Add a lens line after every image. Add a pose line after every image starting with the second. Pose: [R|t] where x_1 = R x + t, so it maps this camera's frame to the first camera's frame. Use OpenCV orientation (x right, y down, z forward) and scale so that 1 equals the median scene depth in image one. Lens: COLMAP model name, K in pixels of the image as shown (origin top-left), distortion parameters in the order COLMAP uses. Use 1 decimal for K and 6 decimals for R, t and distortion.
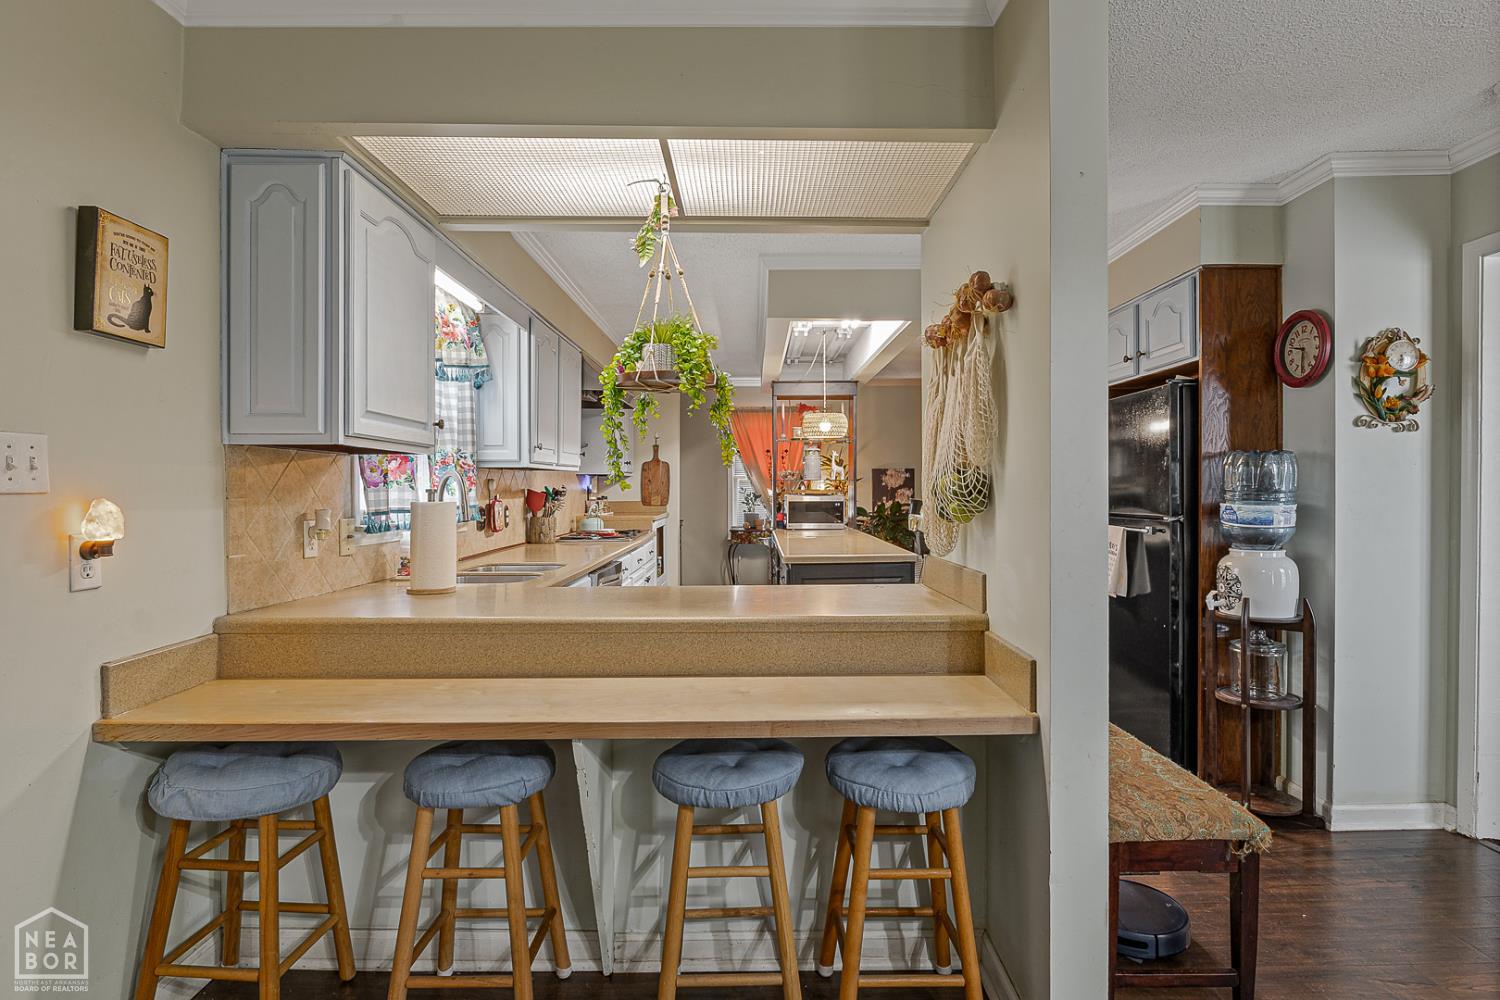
lens RADIAL K [[773.7, 0, 752.5], [0, 773.7, 495.6], [0, 0, 1]] dist [-0.004174, -0.001390]
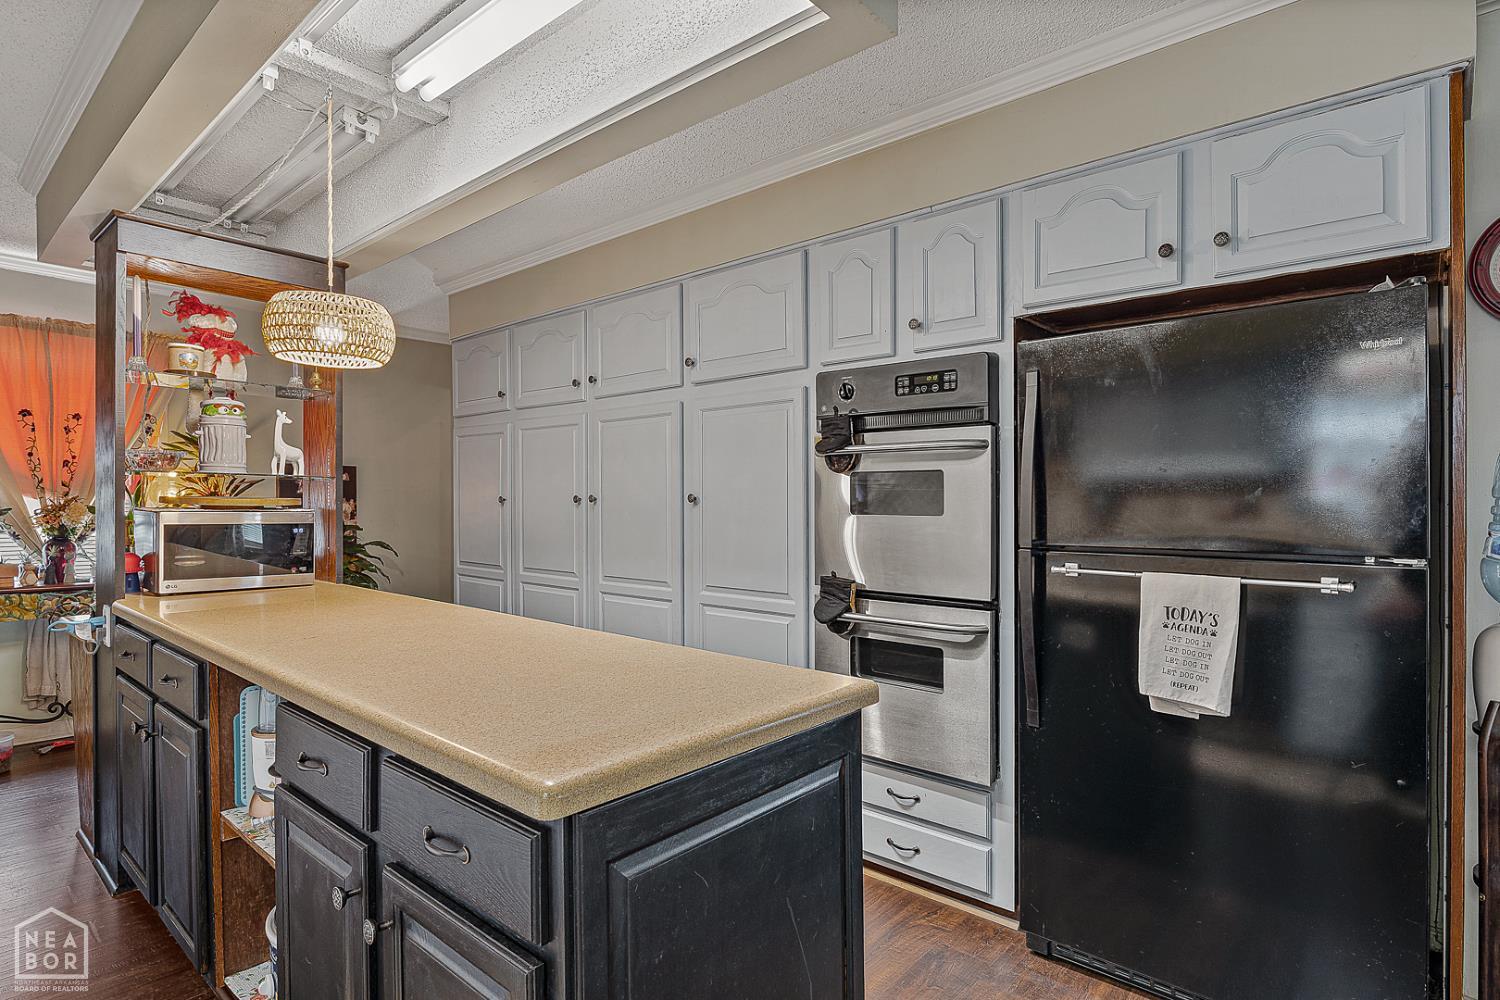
lens RADIAL K [[773.7, 0, 752.5], [0, 773.7, 495.6], [0, 0, 1]] dist [-0.004174, -0.001390]
pose [[0.659034, 0.018566, 0.751884, -0.112678], [-0.002752, 0.999748, -0.022274, 0.000993], [-0.752108, 0.012610, 0.658919, 1.129794]]
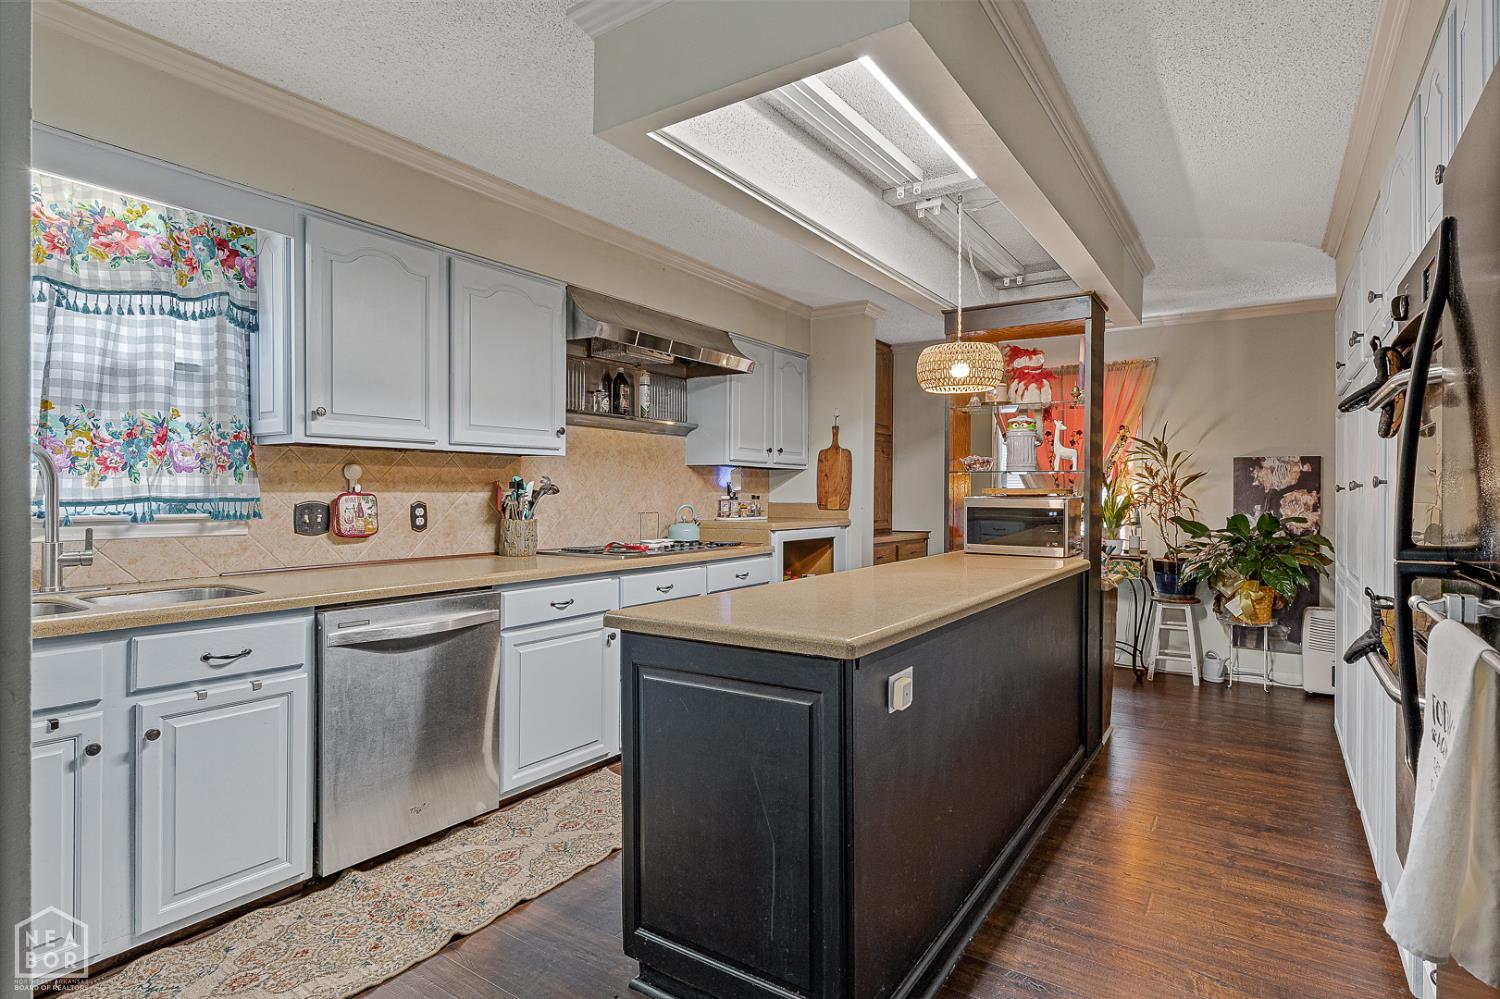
lens RADIAL K [[773.7, 0, 752.5], [0, 773.7, 495.1], [0, 0, 1]] dist [-0.004174, -0.001390]
pose [[0.826895, 0.012811, -0.562211, 0.547963], [-0.016573, 0.999861, -0.001592, 0.004270], [0.562112, 0.010634, 0.826992, 0.902409]]
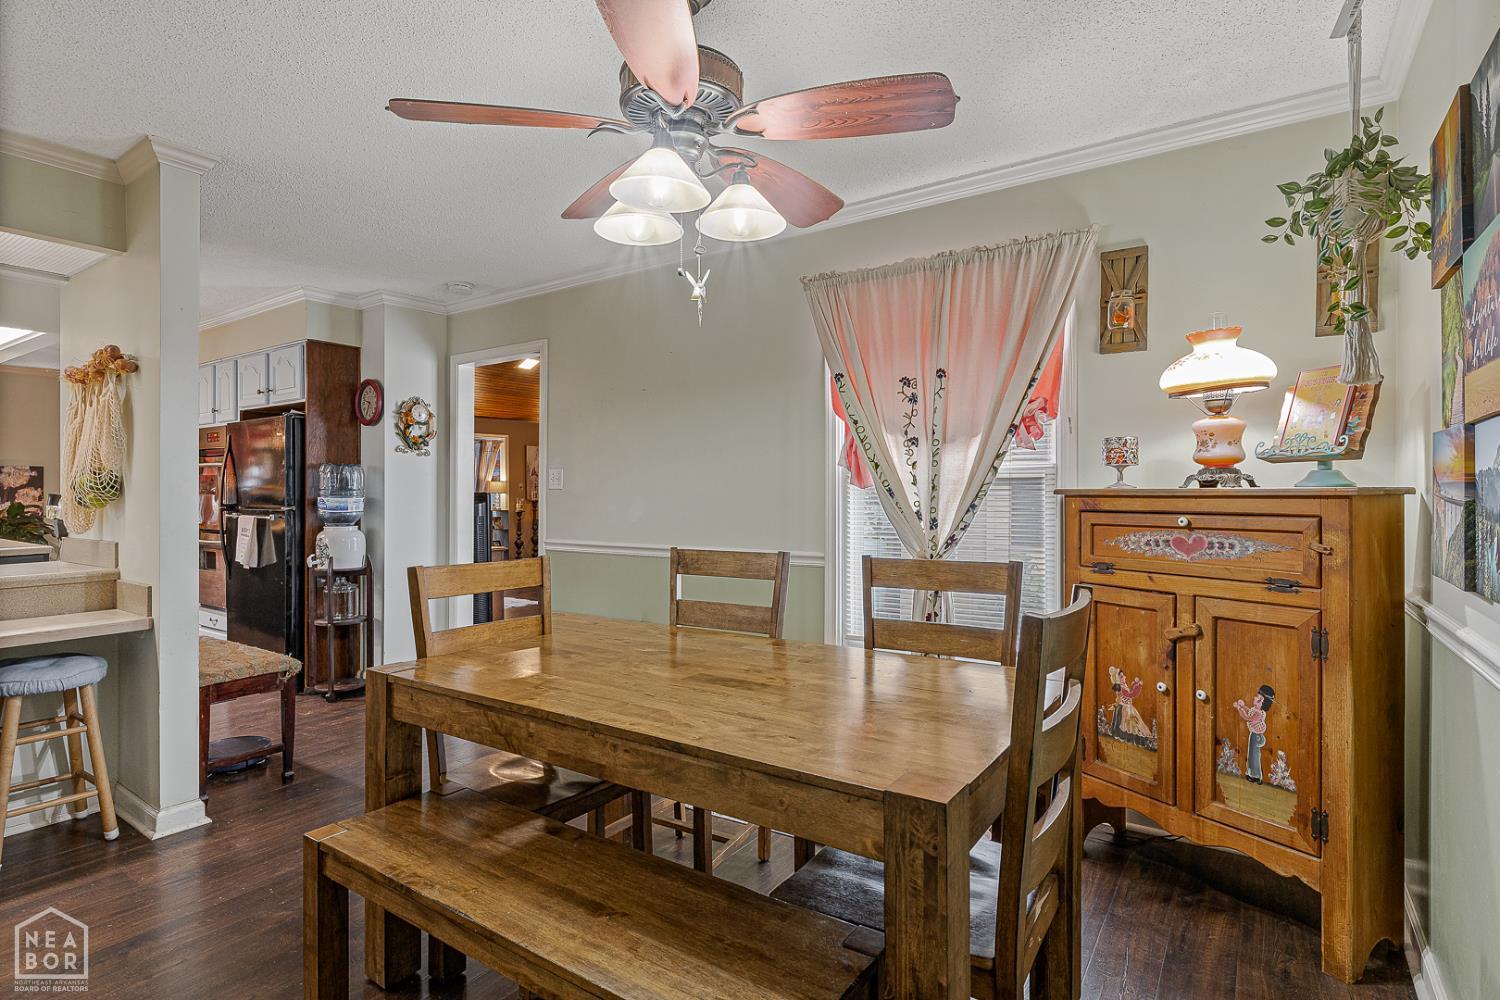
lens RADIAL K [[749.5, 0, 751.4], [0, 749.5, 490.9], [0, 0, 1]] dist [-0.001964, -0.000914]
pose [[0.566256, 0.004488, 0.824218, -0.135182], [0.003860, 0.999960, -0.008097, 0.013026], [-0.824221, 0.007766, 0.566215, -0.567836]]
